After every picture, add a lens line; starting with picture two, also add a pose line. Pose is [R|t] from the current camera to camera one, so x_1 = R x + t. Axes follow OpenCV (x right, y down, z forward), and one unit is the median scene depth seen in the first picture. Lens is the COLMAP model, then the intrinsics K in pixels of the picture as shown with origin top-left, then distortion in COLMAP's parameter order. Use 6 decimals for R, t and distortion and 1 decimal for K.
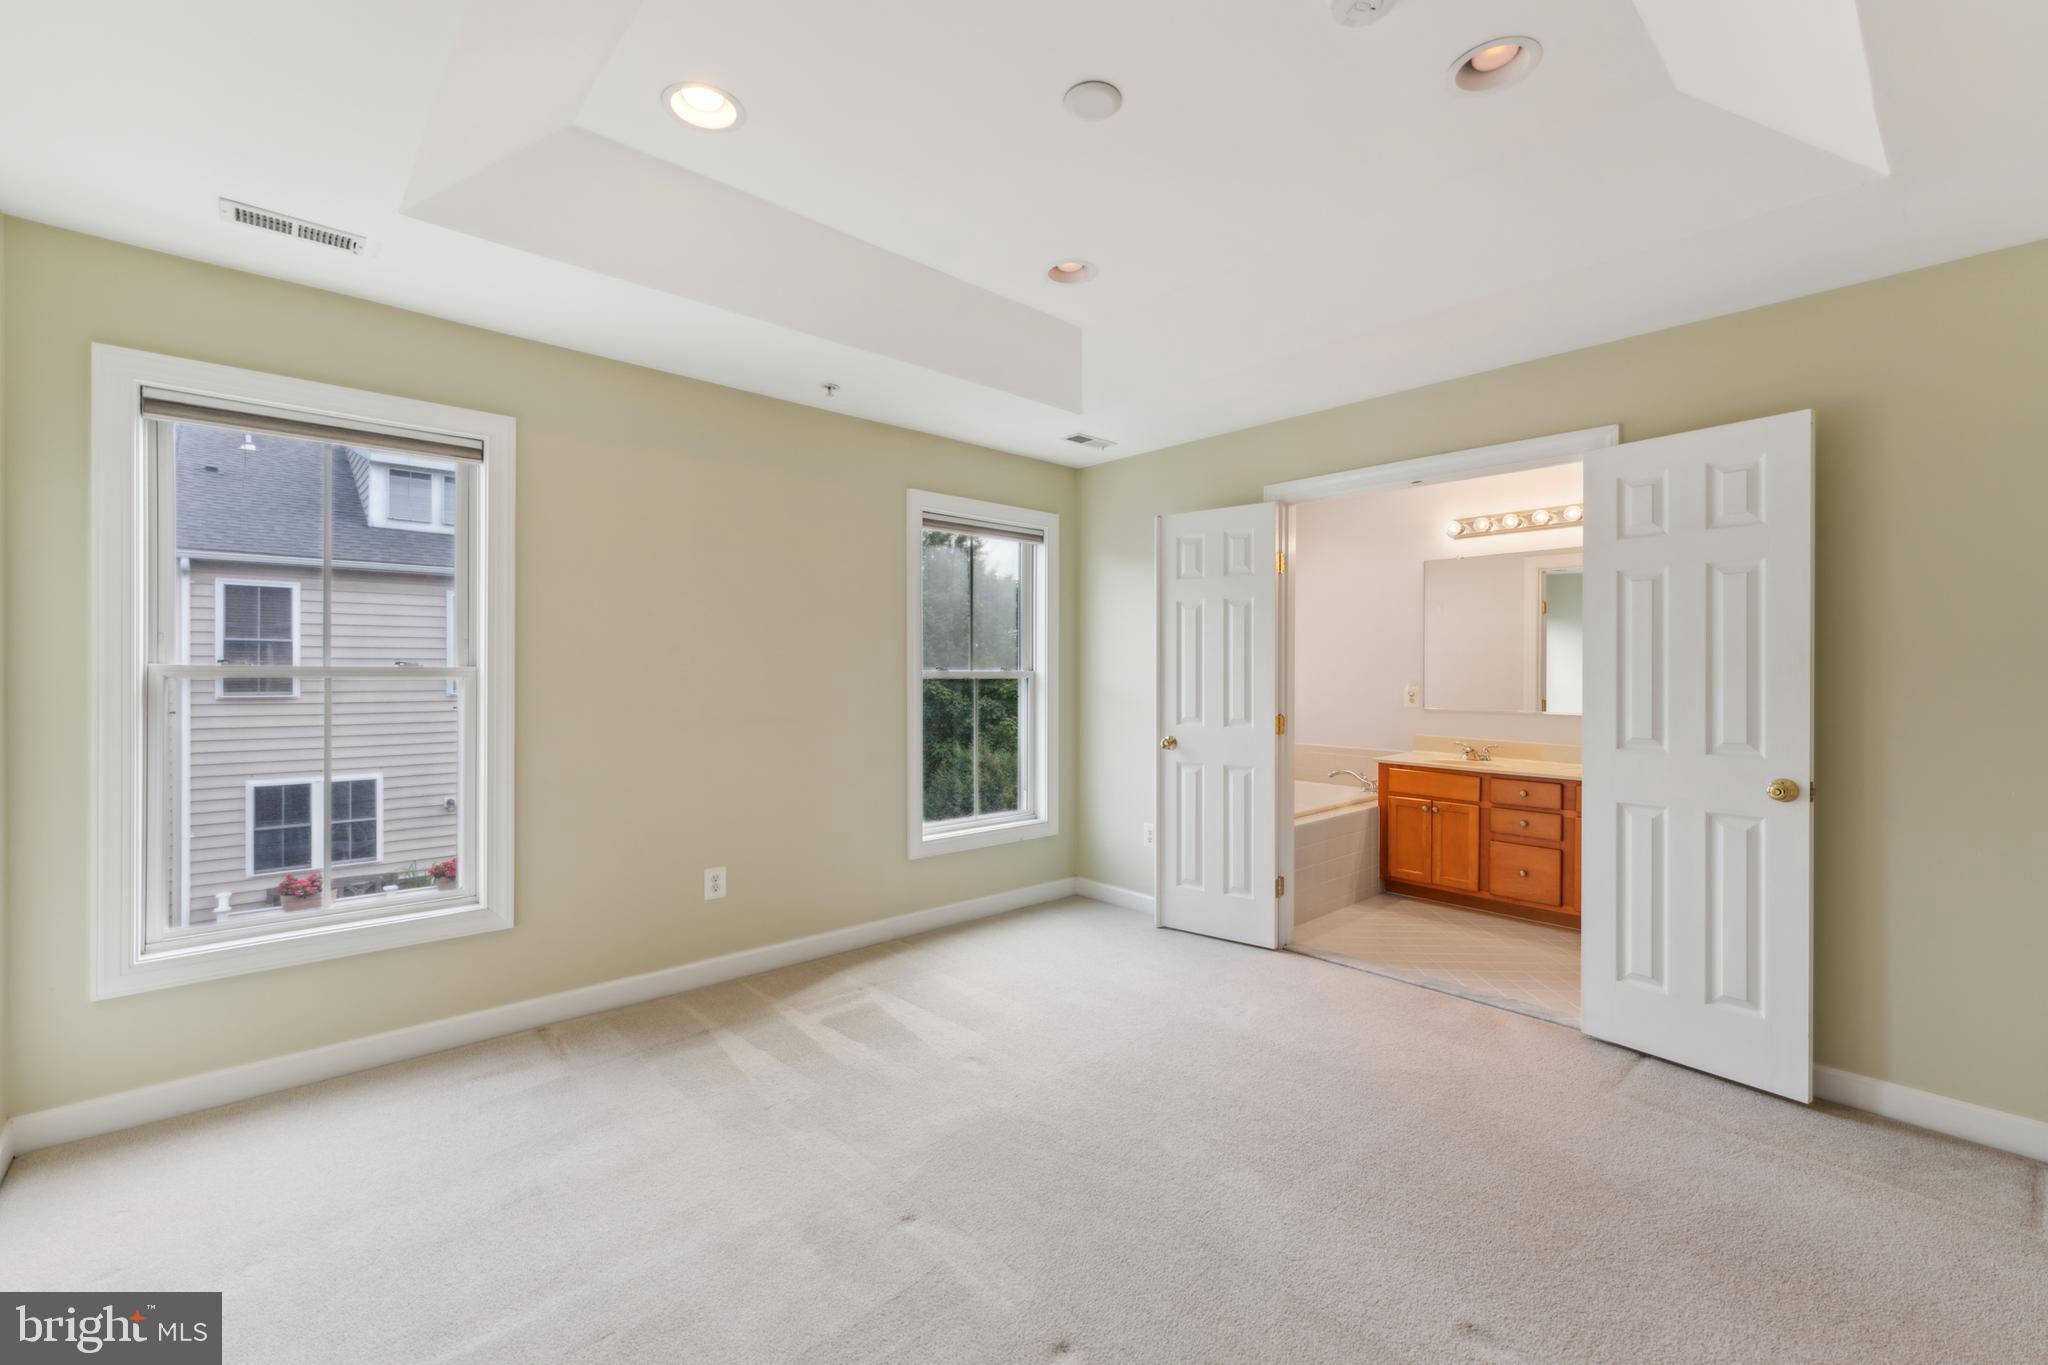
lens RADIAL K [[822.2, 0, 1022.7], [0, 822.2, 668.6], [0, 0, 1]] dist [0.000478, -0.000075]
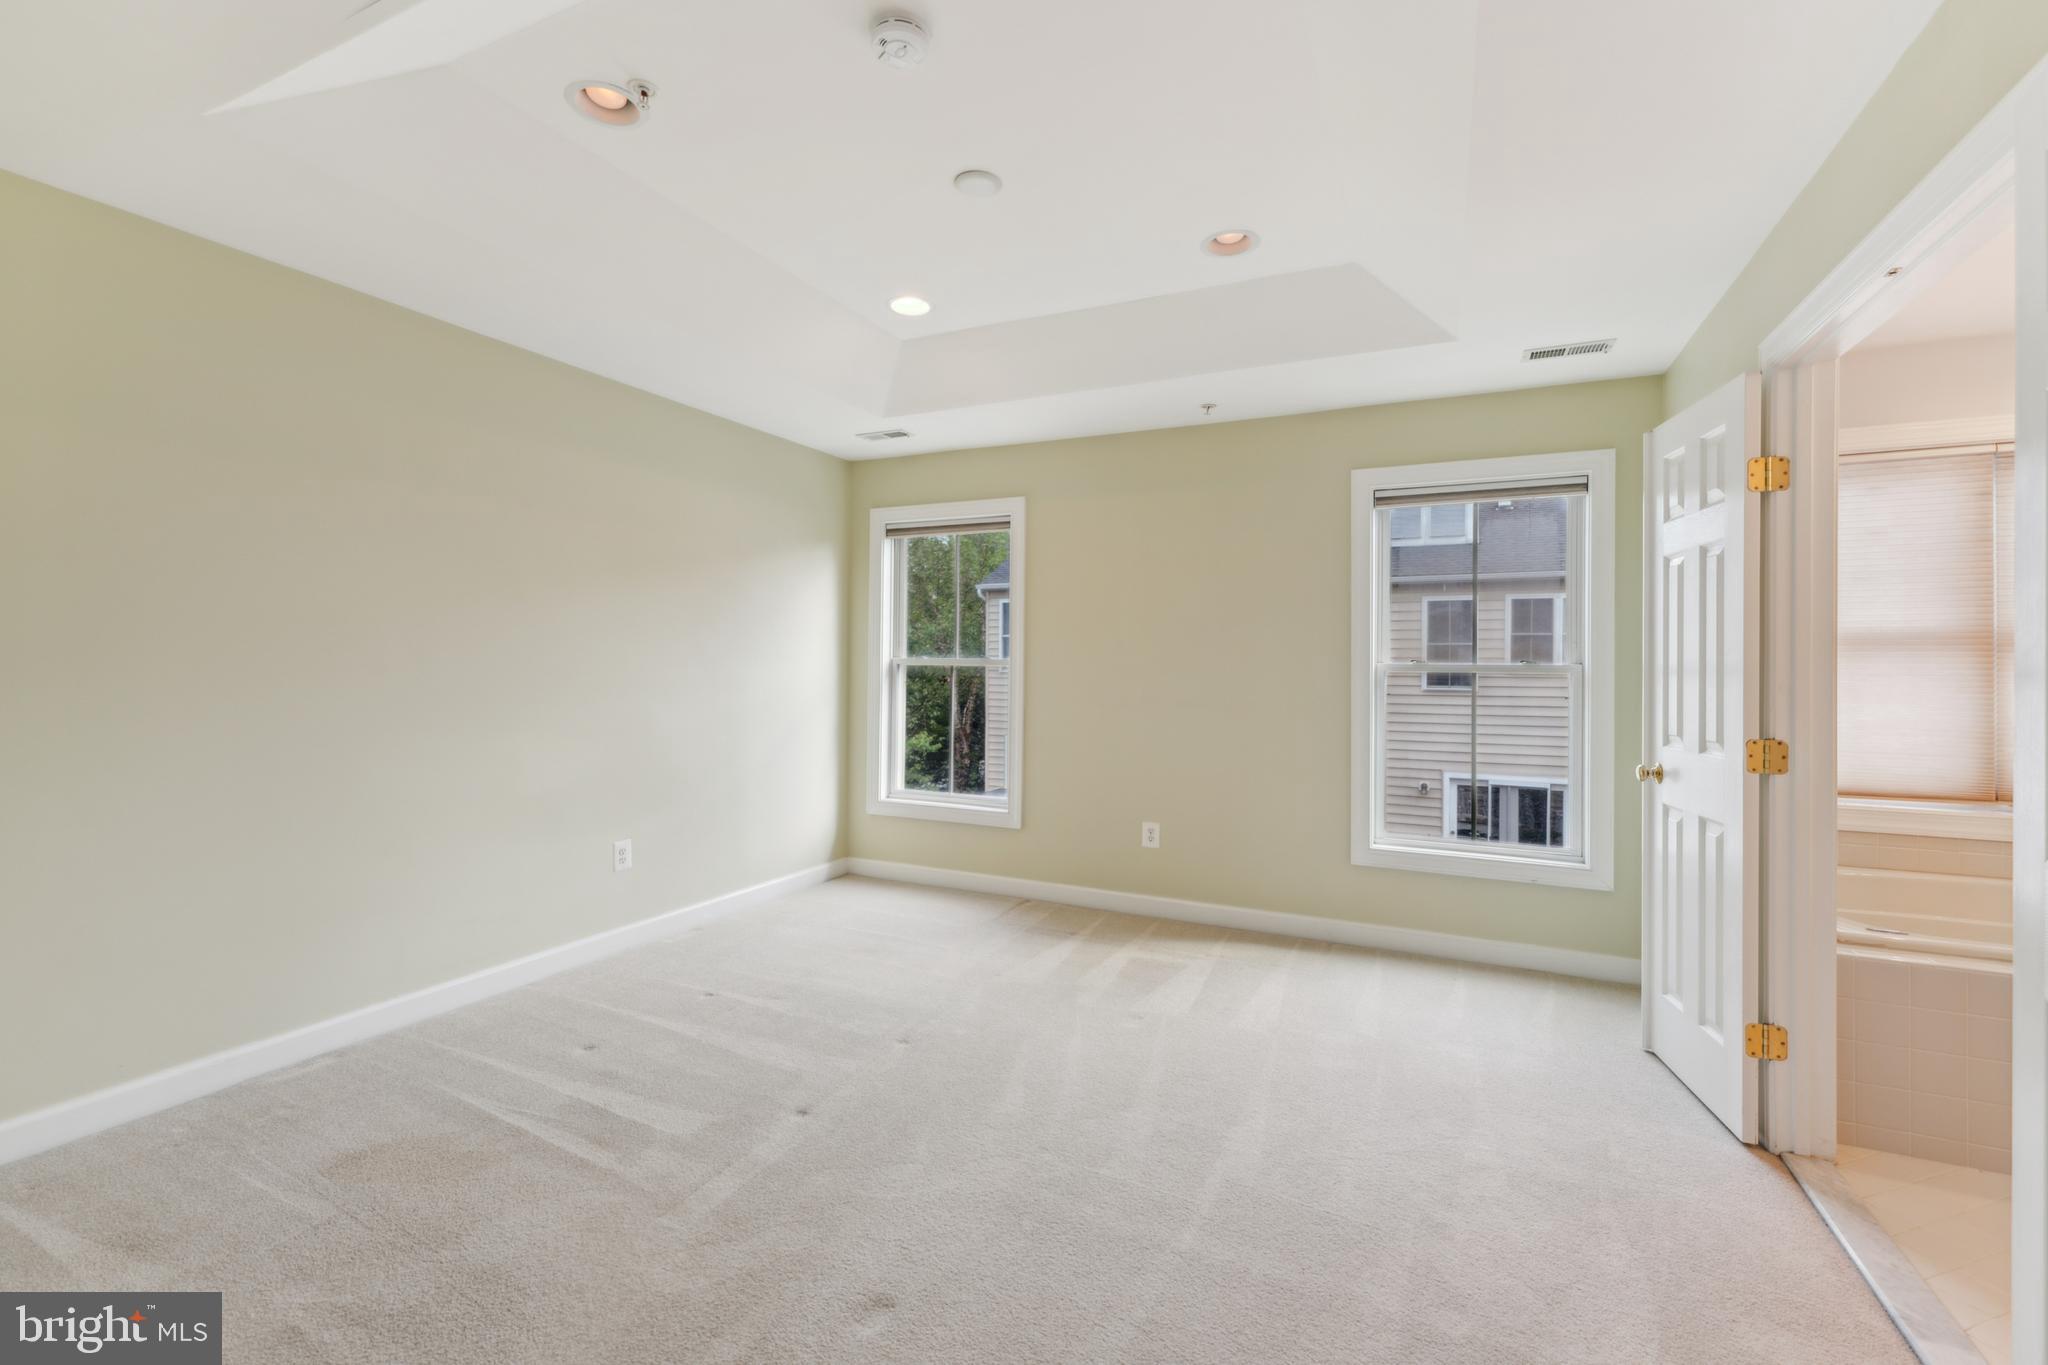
lens RADIAL K [[825.2, 0, 1033.4], [0, 825.2, 656.9], [0, 0, 1]] dist [0.000436, -0.000323]
pose [[0.417804, -0.006987, -0.908510, 0.672095], [-0.005642, 0.999931, -0.010285, 0.008616], [0.908520, 0.009423, 0.417736, 0.321525]]
